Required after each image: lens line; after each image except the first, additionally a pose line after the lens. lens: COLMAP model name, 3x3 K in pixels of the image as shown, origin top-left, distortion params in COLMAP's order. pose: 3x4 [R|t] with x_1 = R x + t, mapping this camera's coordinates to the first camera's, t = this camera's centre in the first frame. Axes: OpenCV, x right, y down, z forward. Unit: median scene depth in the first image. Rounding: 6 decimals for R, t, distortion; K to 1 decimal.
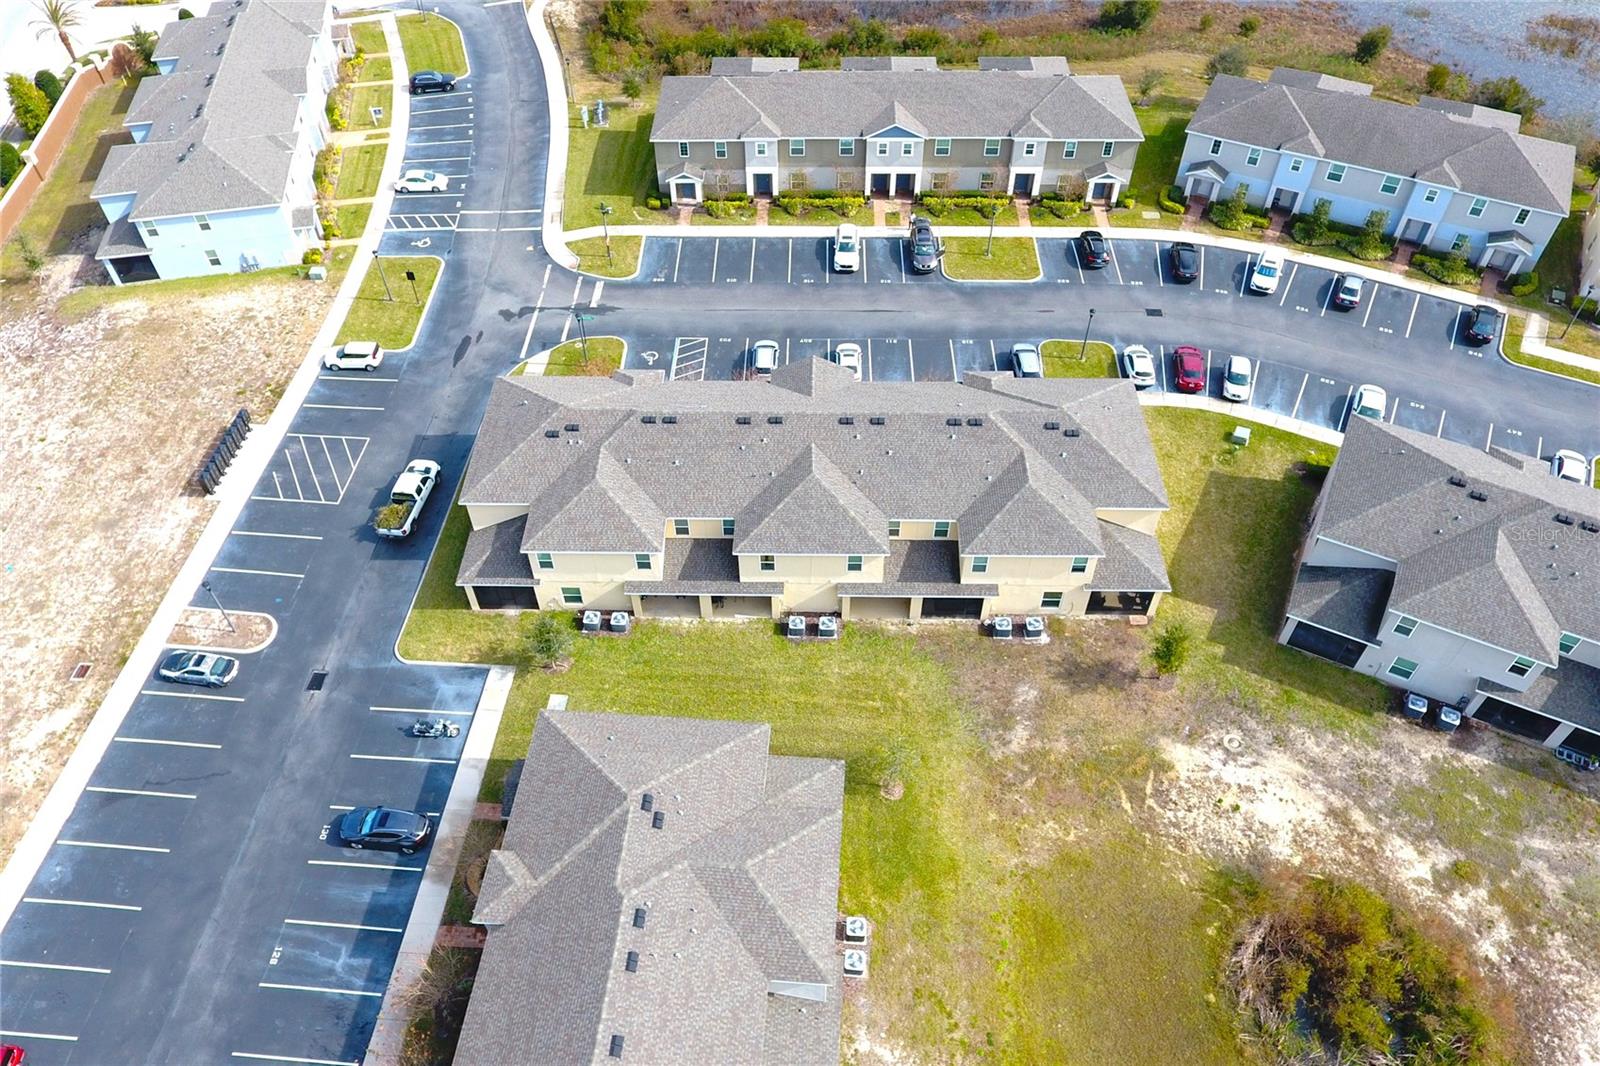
lens RADIAL K [[1091.5, 0, 787.3], [0, 1091.5, 556.8], [0, 0, 1]] dist [-0.001278, -0.002891]
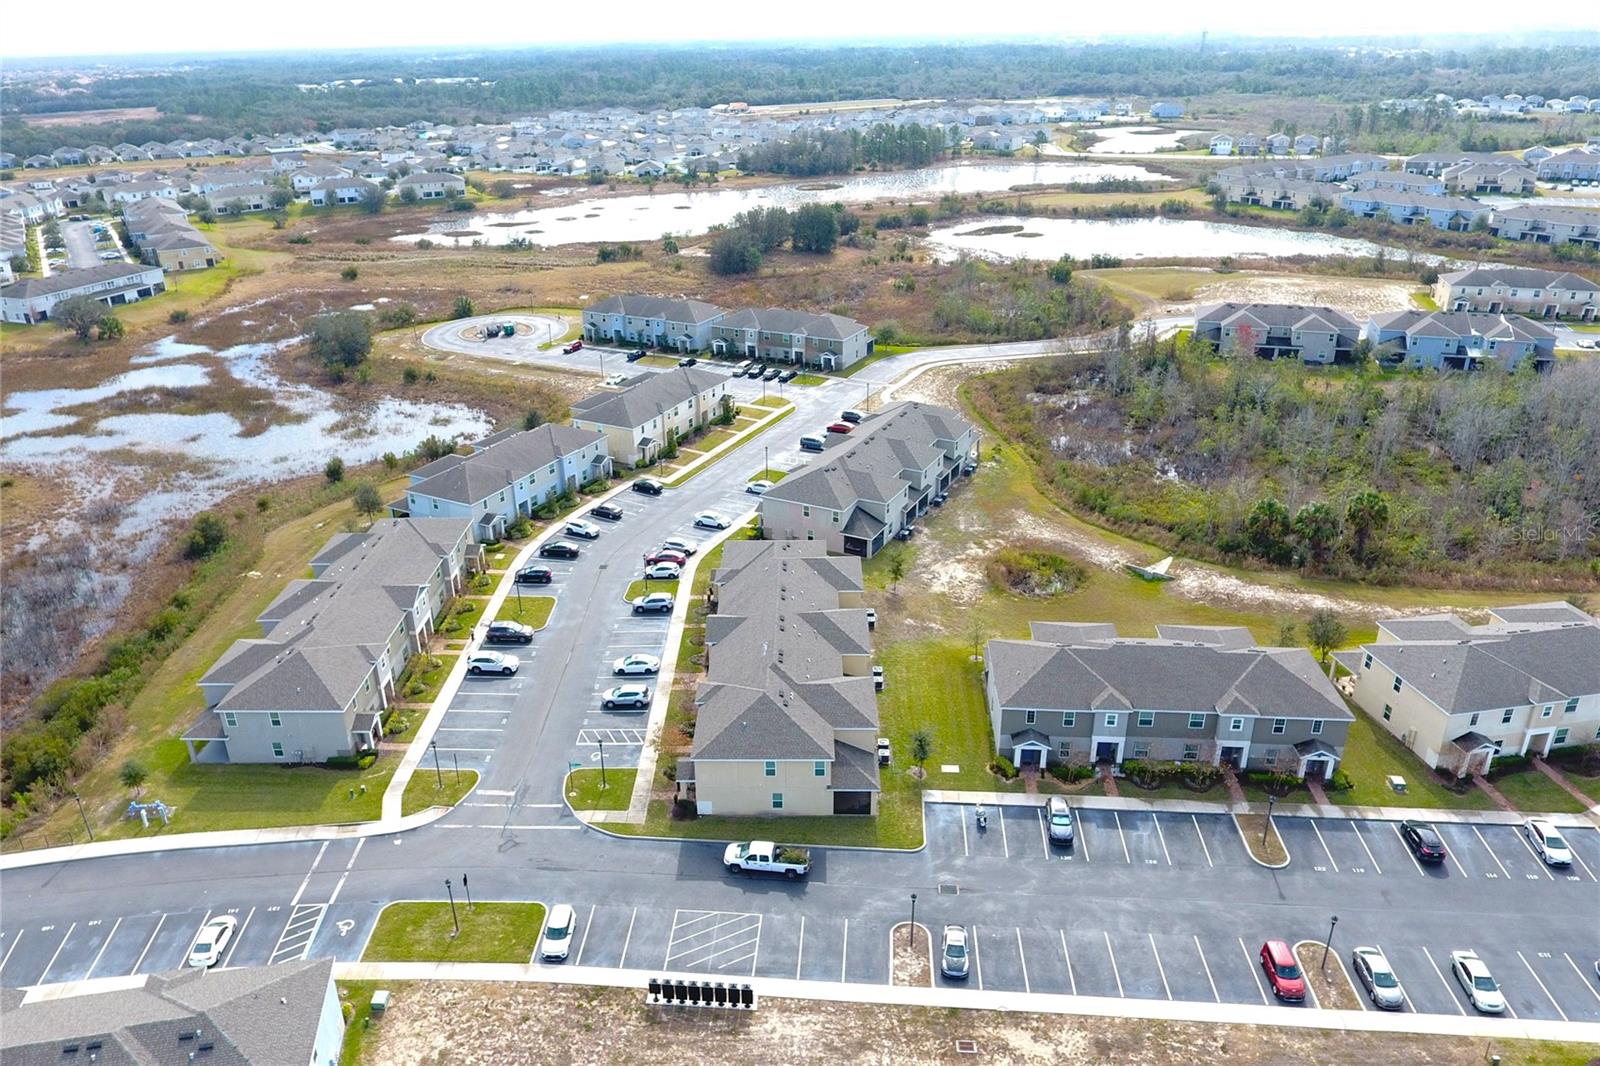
lens RADIAL K [[1091.5, 0, 787.3], [0, 1091.5, 556.8], [0, 0, 1]] dist [-0.001278, -0.002891]
pose [[-0.004920, -0.425584, 0.904905, -1.410933], [0.762682, 0.583669, 0.278651, -0.615447], [-0.646755, 0.691526, 0.321714, 0.421004]]
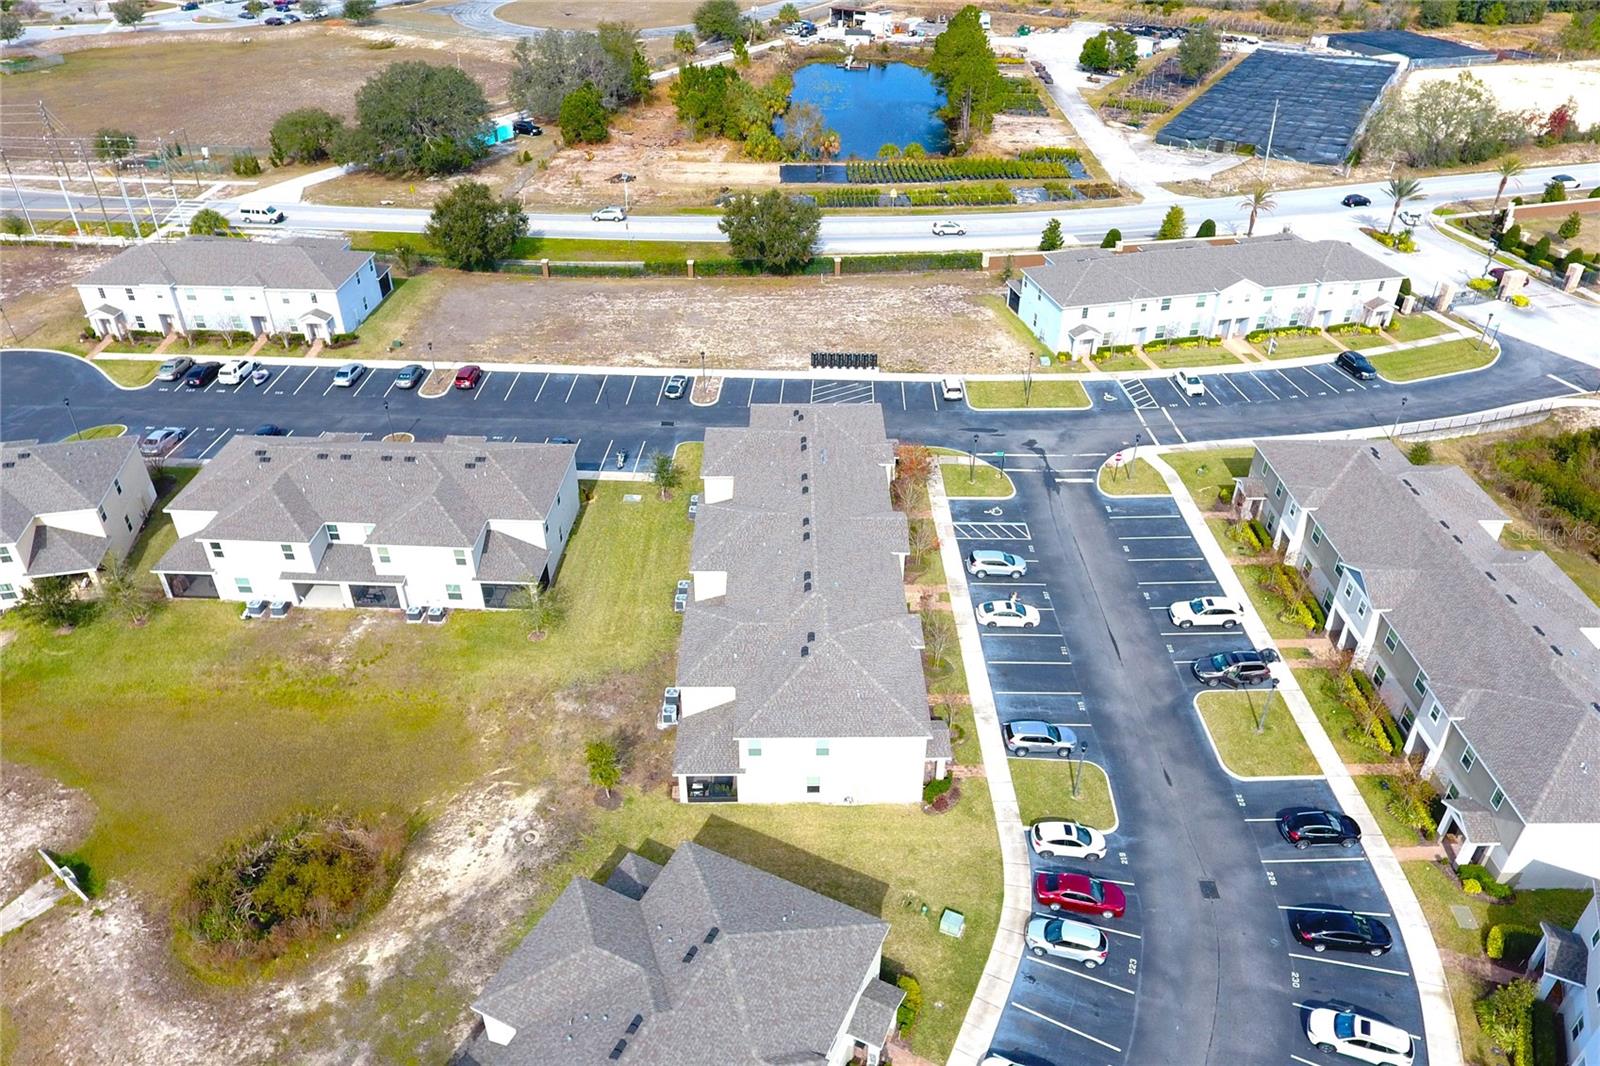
lens RADIAL K [[1091.5, 0, 787.3], [0, 1091.5, 556.8], [0, 0, 1]] dist [-0.001278, -0.002891]
pose [[0.023263, 0.589143, -0.807694, 1.036853], [-0.752789, 0.541953, 0.373626, -0.532942], [0.657851, 0.599331, 0.456108, 0.464854]]
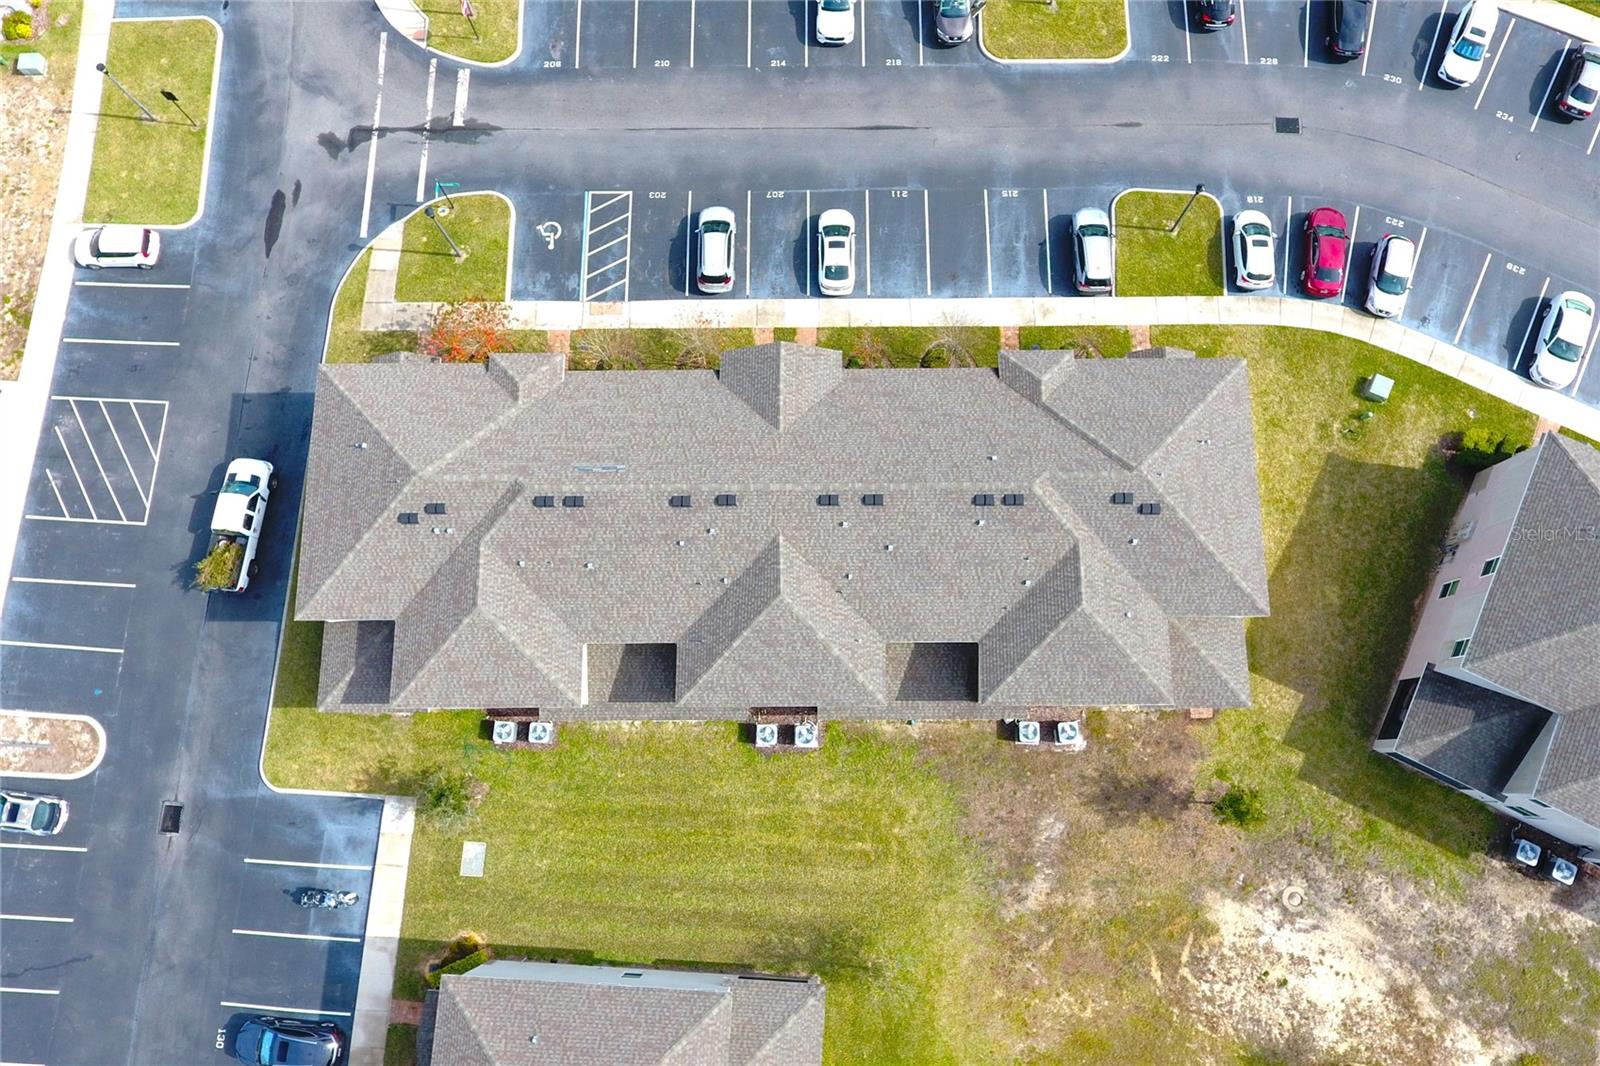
lens RADIAL K [[1088.2, 0, 808.0], [0, 1088.2, 536.1], [0, 0, 1]] dist [-0.001085, -0.003817]
pose [[0.999700, -0.022520, 0.009666, 0.033827], [0.014994, 0.874045, 0.485613, -0.440363], [-0.019385, -0.485323, 0.874120, 0.383592]]
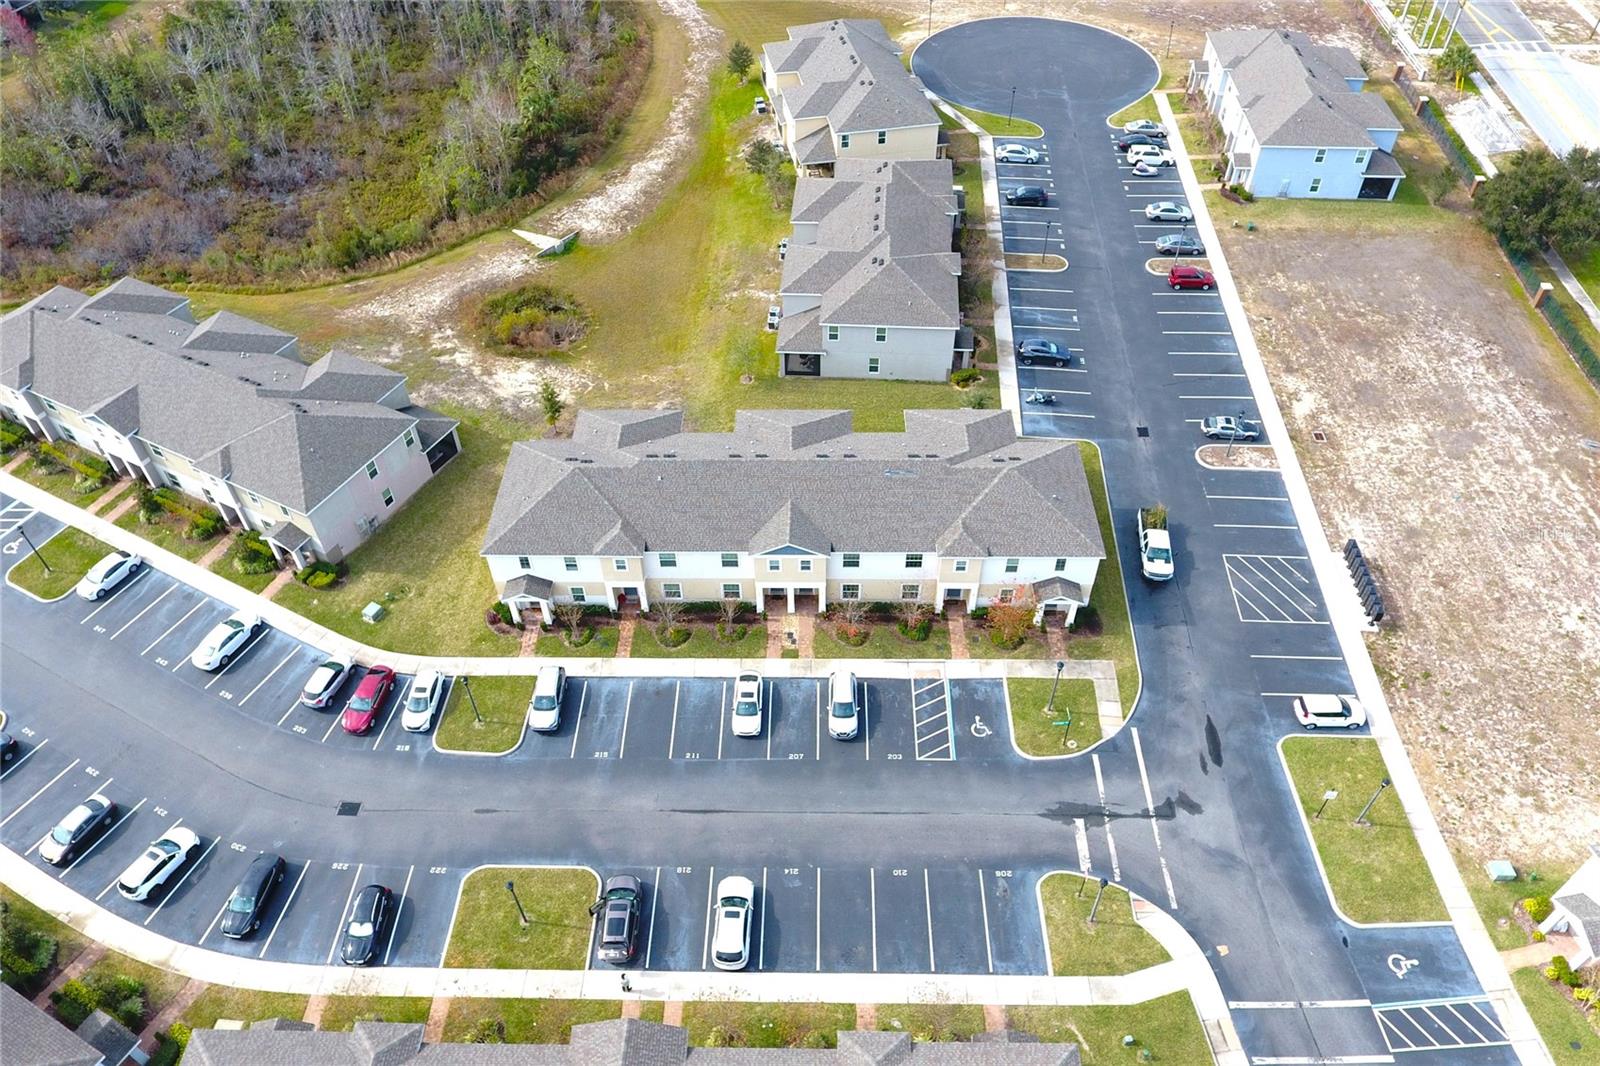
lens RADIAL K [[1059.3, 0, 781.9], [0, 1059.3, 553.6], [0, 0, 1]] dist [0.001007, -0.006169]
pose [[-0.999479, 0.018474, 0.026482, 0.005119], [0.024544, -0.098252, 0.994859, -1.256316], [0.020981, 0.994990, 0.097748, 0.991197]]
